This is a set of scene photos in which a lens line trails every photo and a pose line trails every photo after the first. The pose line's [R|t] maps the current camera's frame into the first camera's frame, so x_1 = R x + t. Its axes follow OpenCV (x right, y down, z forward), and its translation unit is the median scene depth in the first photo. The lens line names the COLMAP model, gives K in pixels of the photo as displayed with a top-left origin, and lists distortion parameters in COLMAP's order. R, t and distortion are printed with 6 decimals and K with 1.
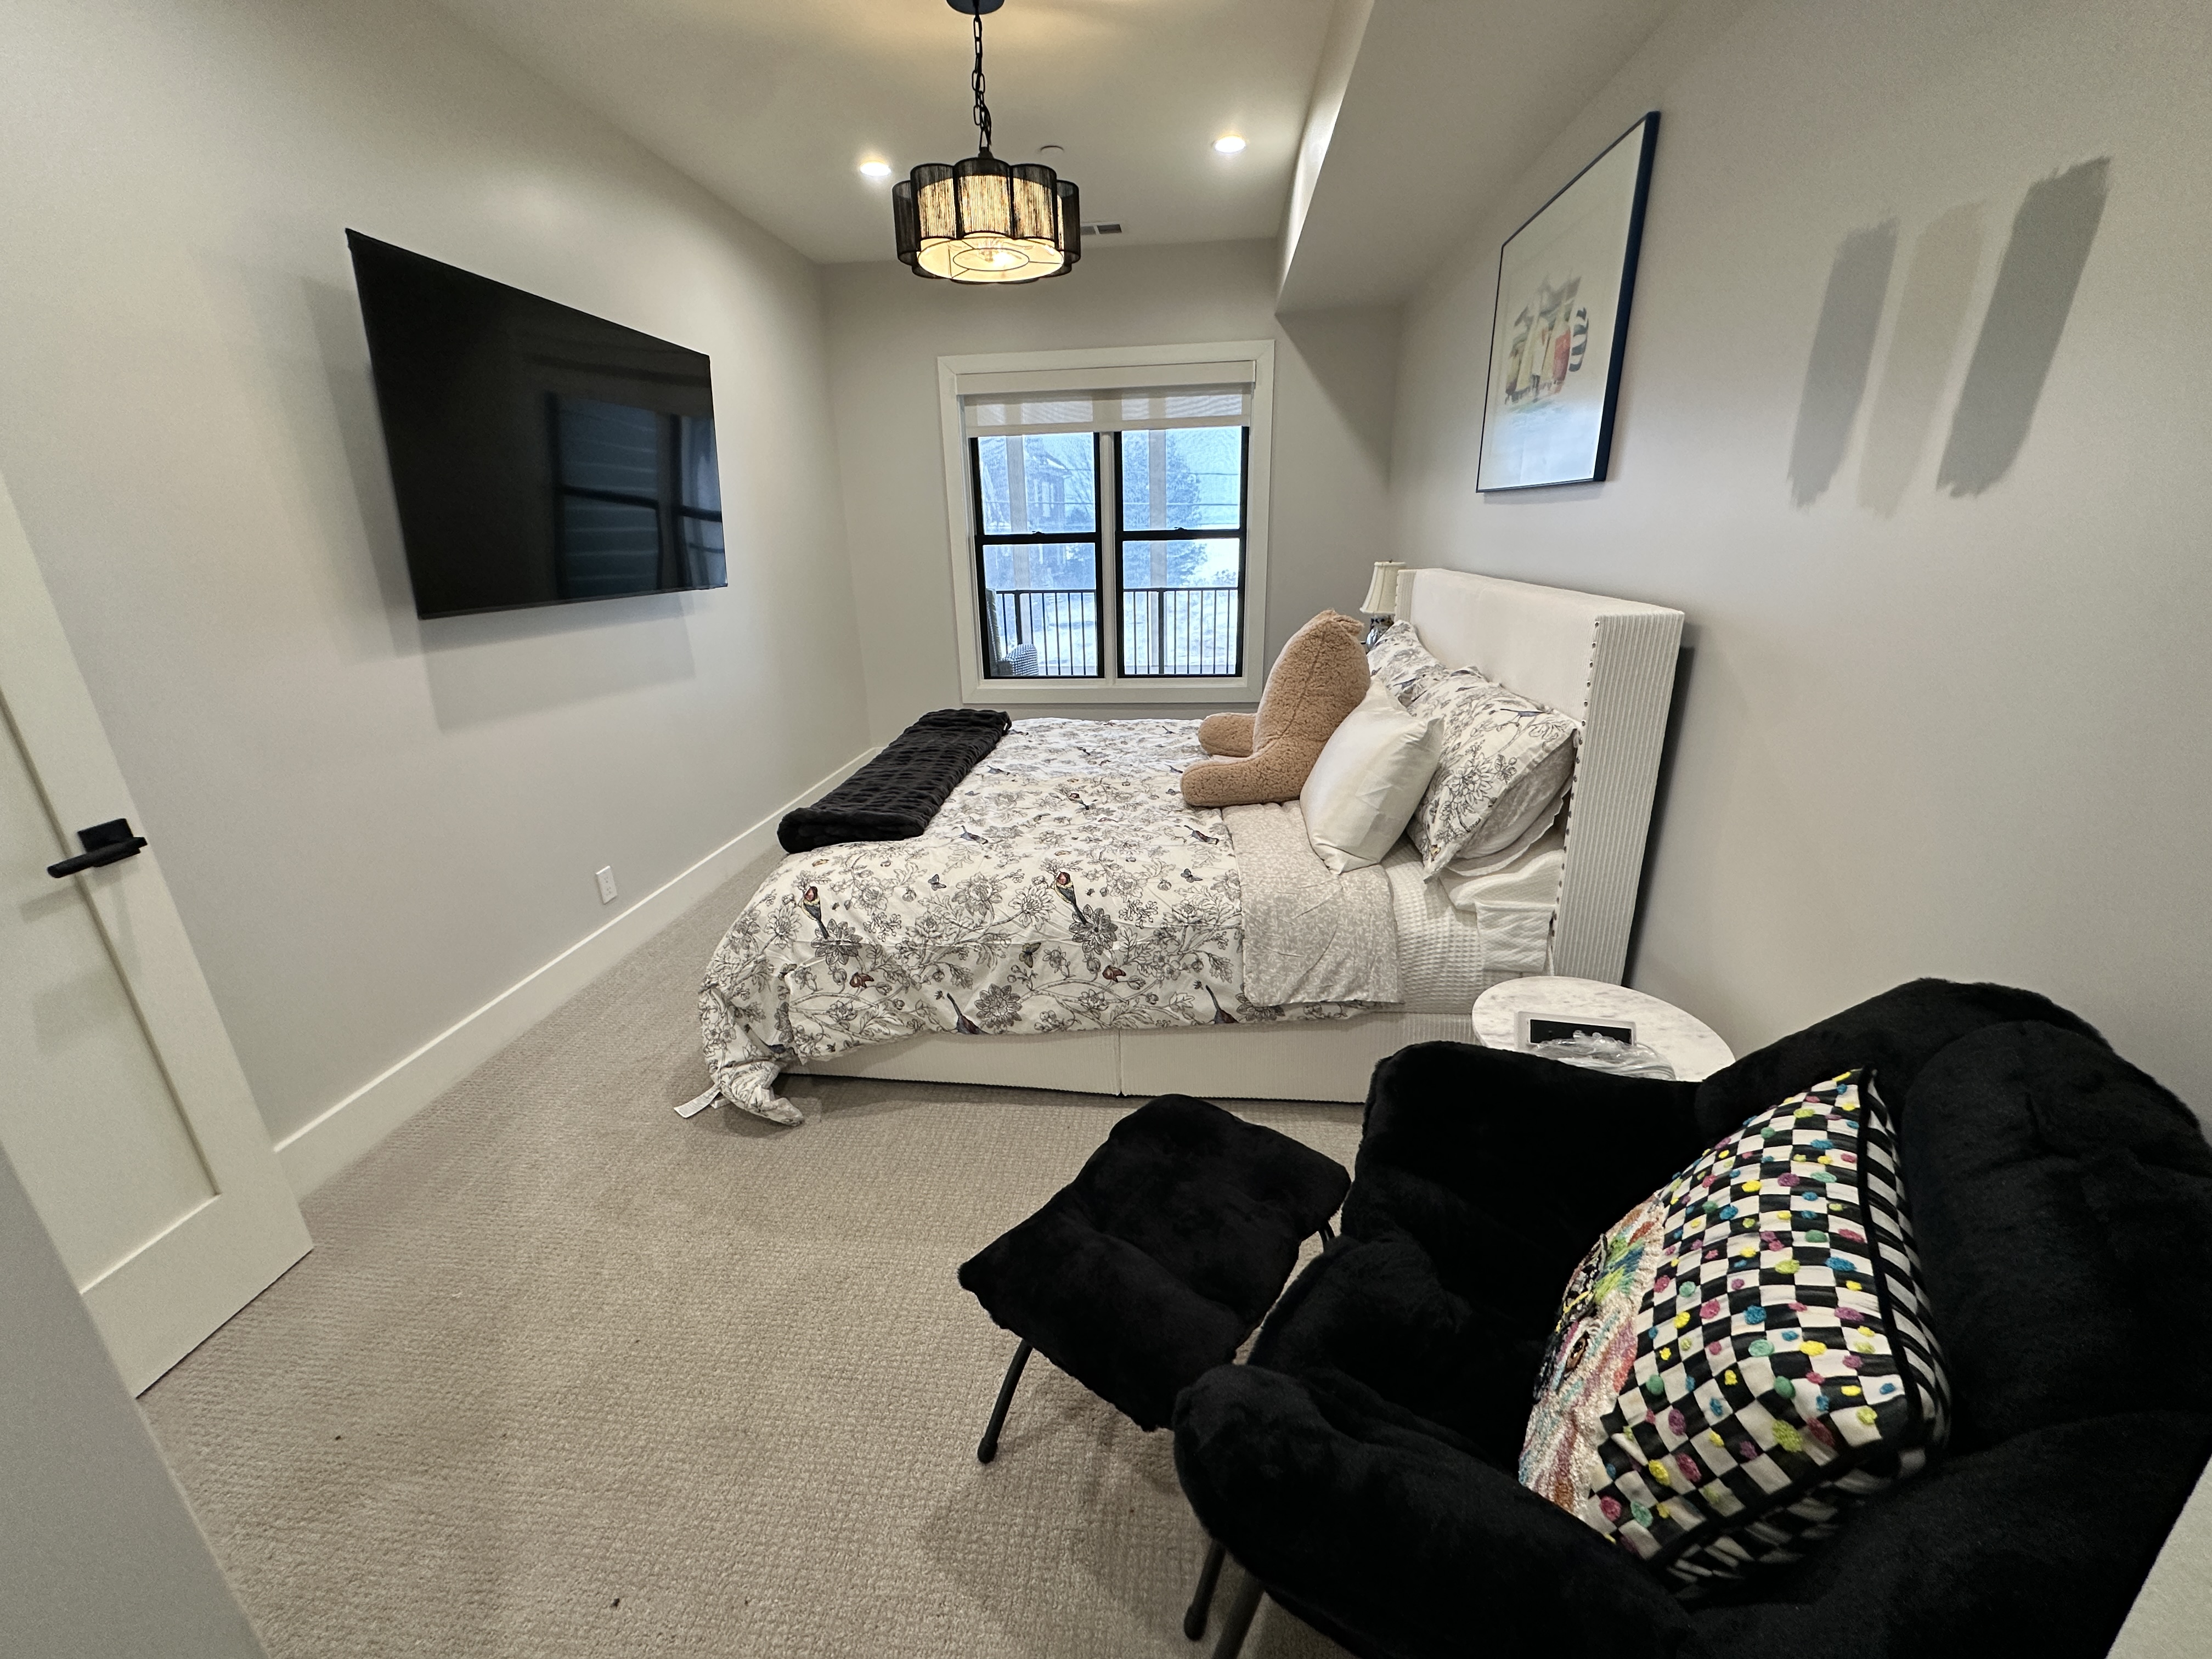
lens RADIAL K [[878.4, 0, 1108.9], [0, 878.4, 823.9], [0, 0, 1]] dist [-0.000471, -0.000272]
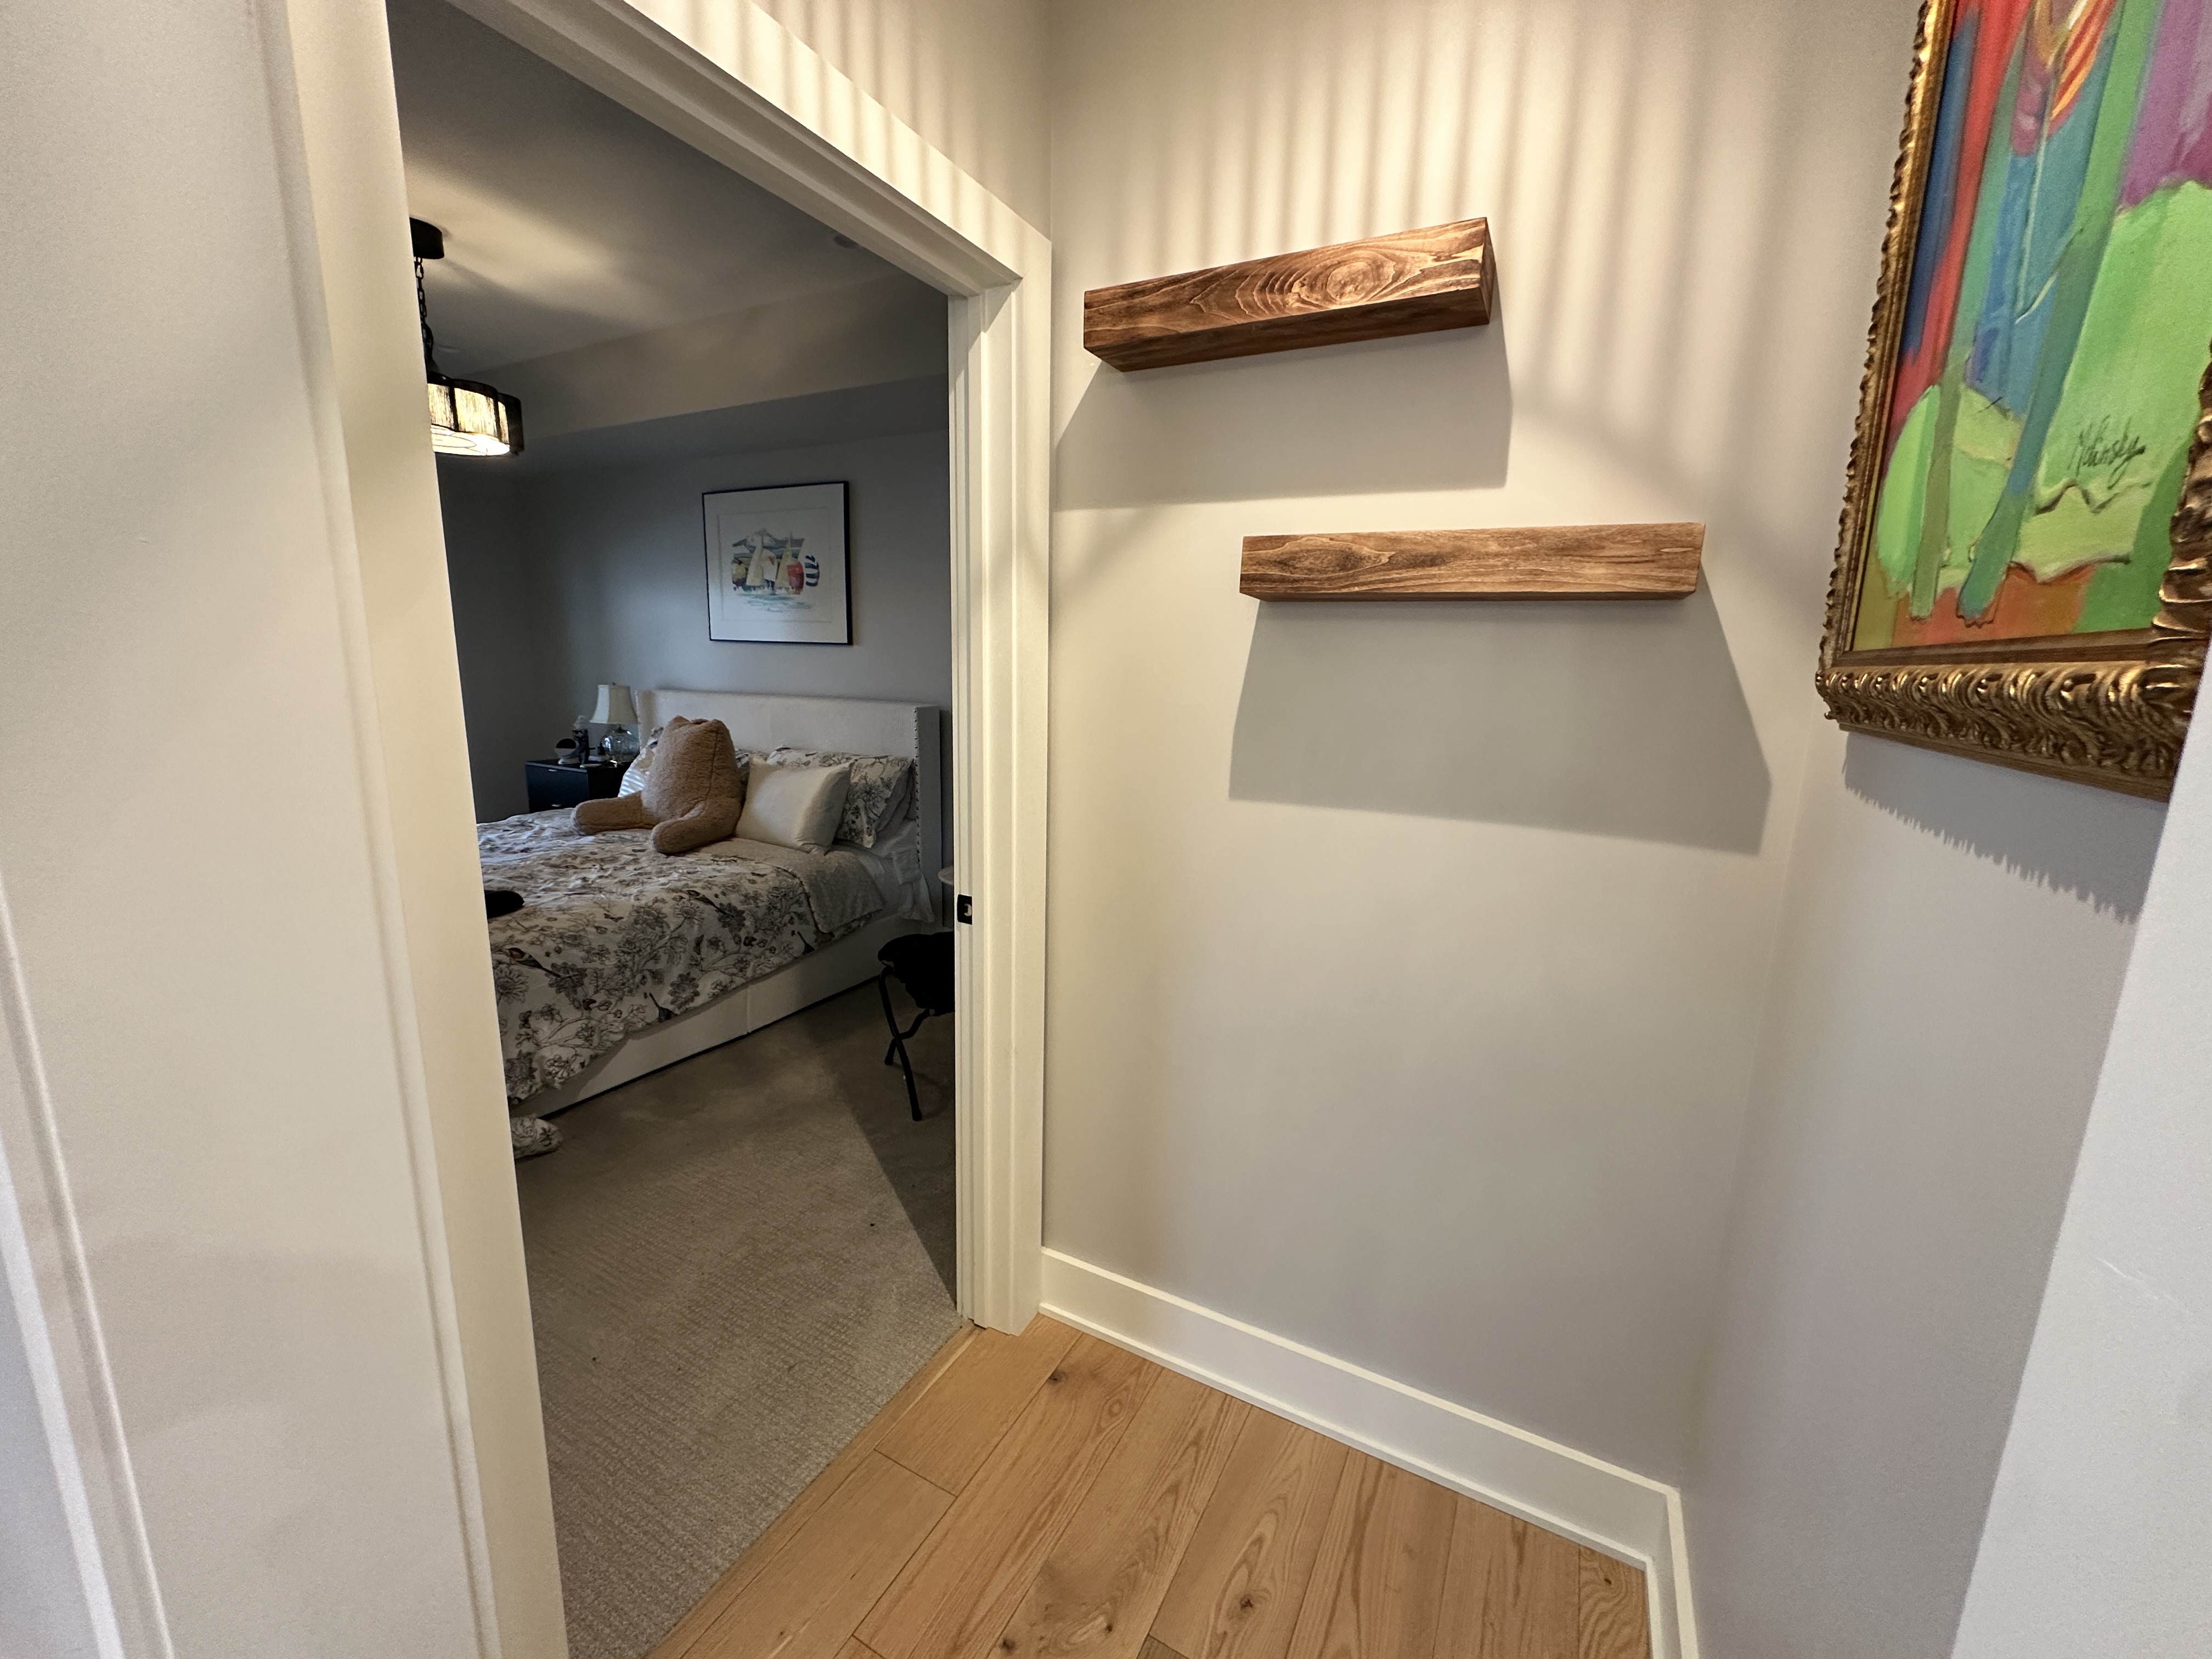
lens RADIAL K [[878.4, 0, 1105.5], [0, 878.4, 835.8], [0, 0, 1]] dist [-0.000471, -0.000272]
pose [[0.375010, -0.146001, 0.915452, -1.112758], [0.260551, 0.964312, 0.047060, 0.080311], [-0.889652, 0.220874, 0.399667, -0.205711]]
